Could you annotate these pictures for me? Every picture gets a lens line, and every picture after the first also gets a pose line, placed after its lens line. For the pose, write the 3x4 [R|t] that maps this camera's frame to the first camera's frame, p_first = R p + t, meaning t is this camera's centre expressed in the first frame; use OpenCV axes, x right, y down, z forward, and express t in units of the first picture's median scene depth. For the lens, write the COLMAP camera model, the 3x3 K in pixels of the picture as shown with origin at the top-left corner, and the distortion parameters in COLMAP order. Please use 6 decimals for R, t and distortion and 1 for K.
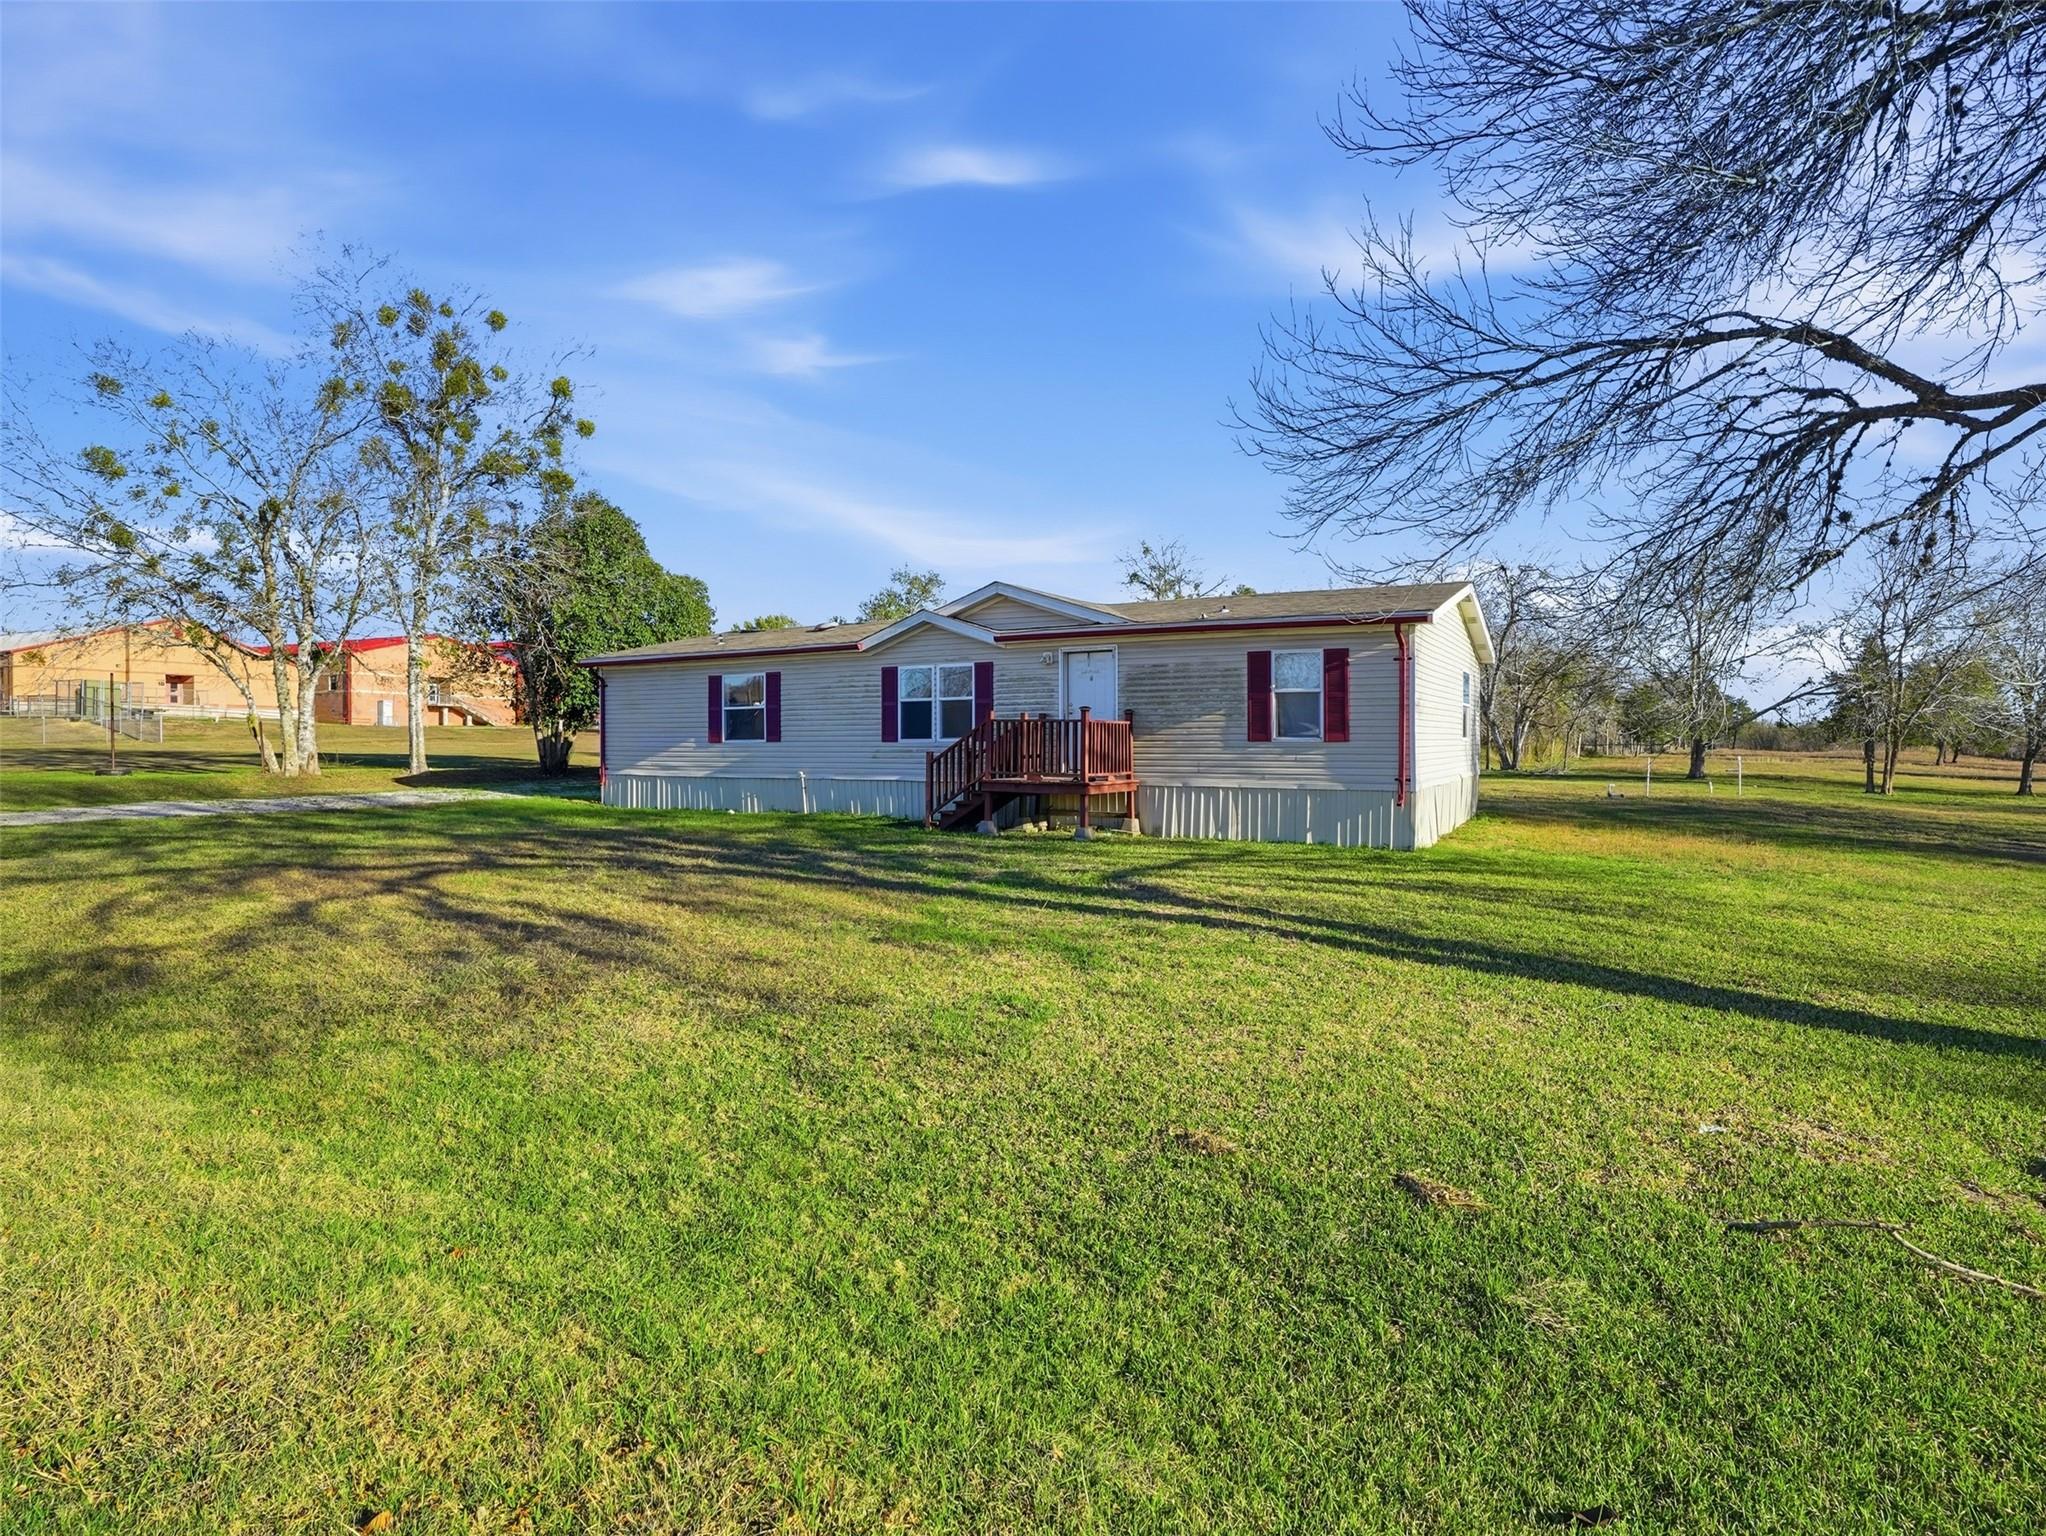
lens RADIAL K [[1091.6, 0, 1023.0], [0, 1091.6, 768.0], [0, 0, 1]] dist [-0.003371, -0.000183]
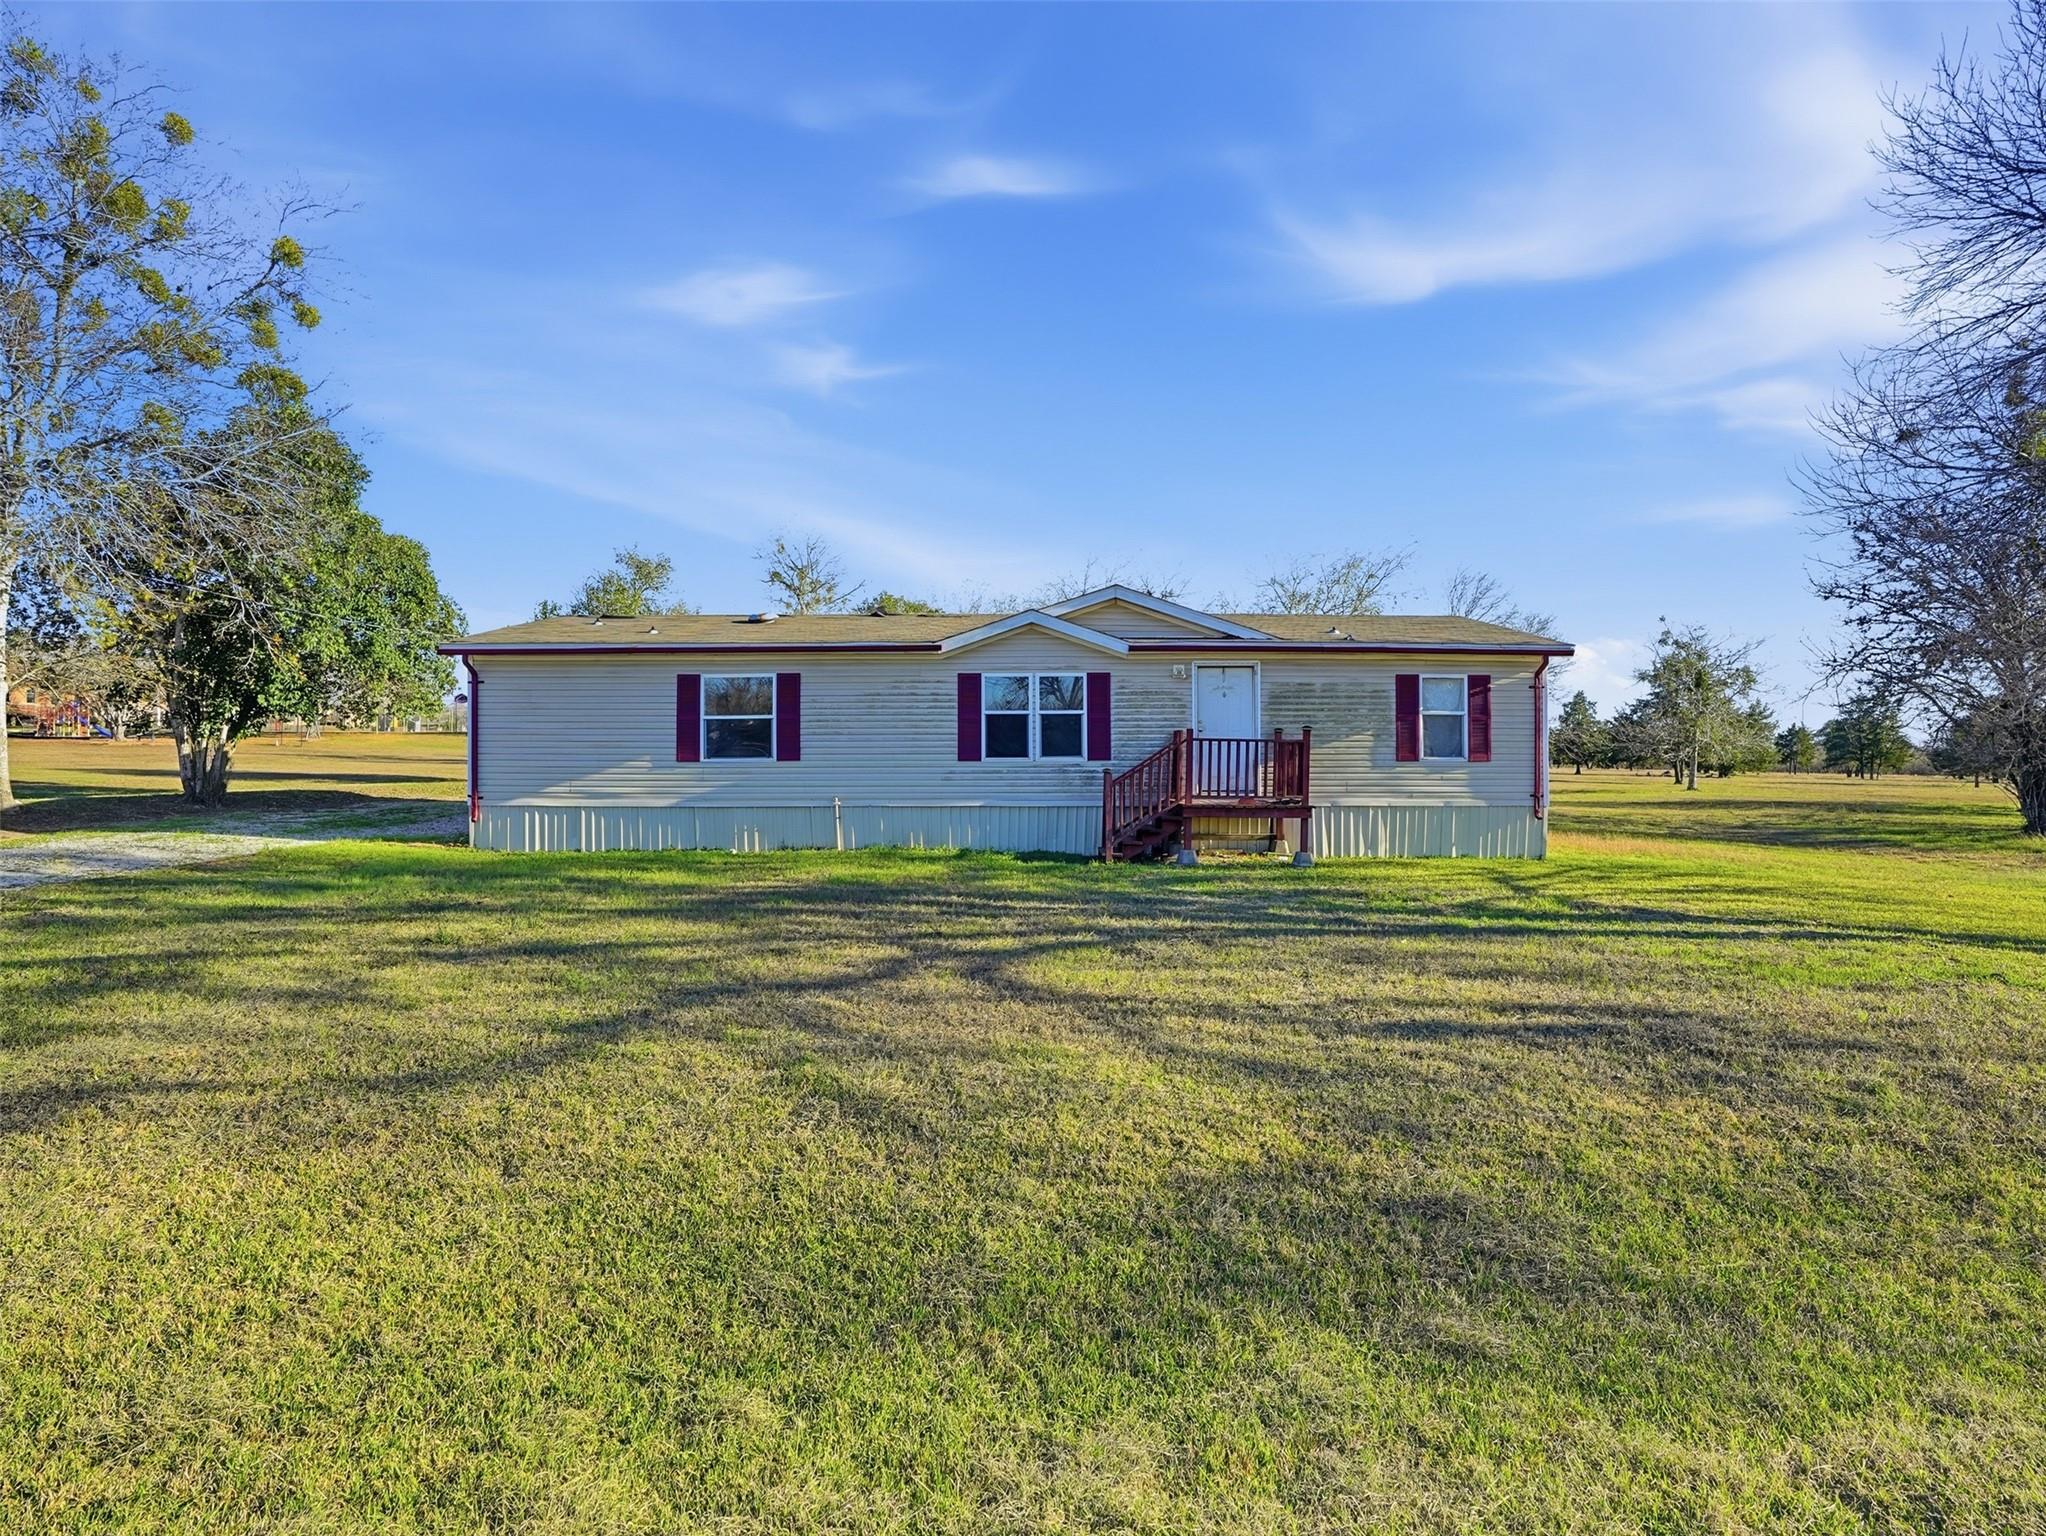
lens RADIAL K [[1102.9, 0, 1023.0], [0, 1102.9, 768.0], [0, 0, 1]] dist [-0.028656, 0.001018]
pose [[0.862759, -0.007530, 0.505559, -0.522778], [0.010736, 0.999936, -0.003428, -0.015058], [-0.505501, 0.008385, 0.862785, 0.234839]]
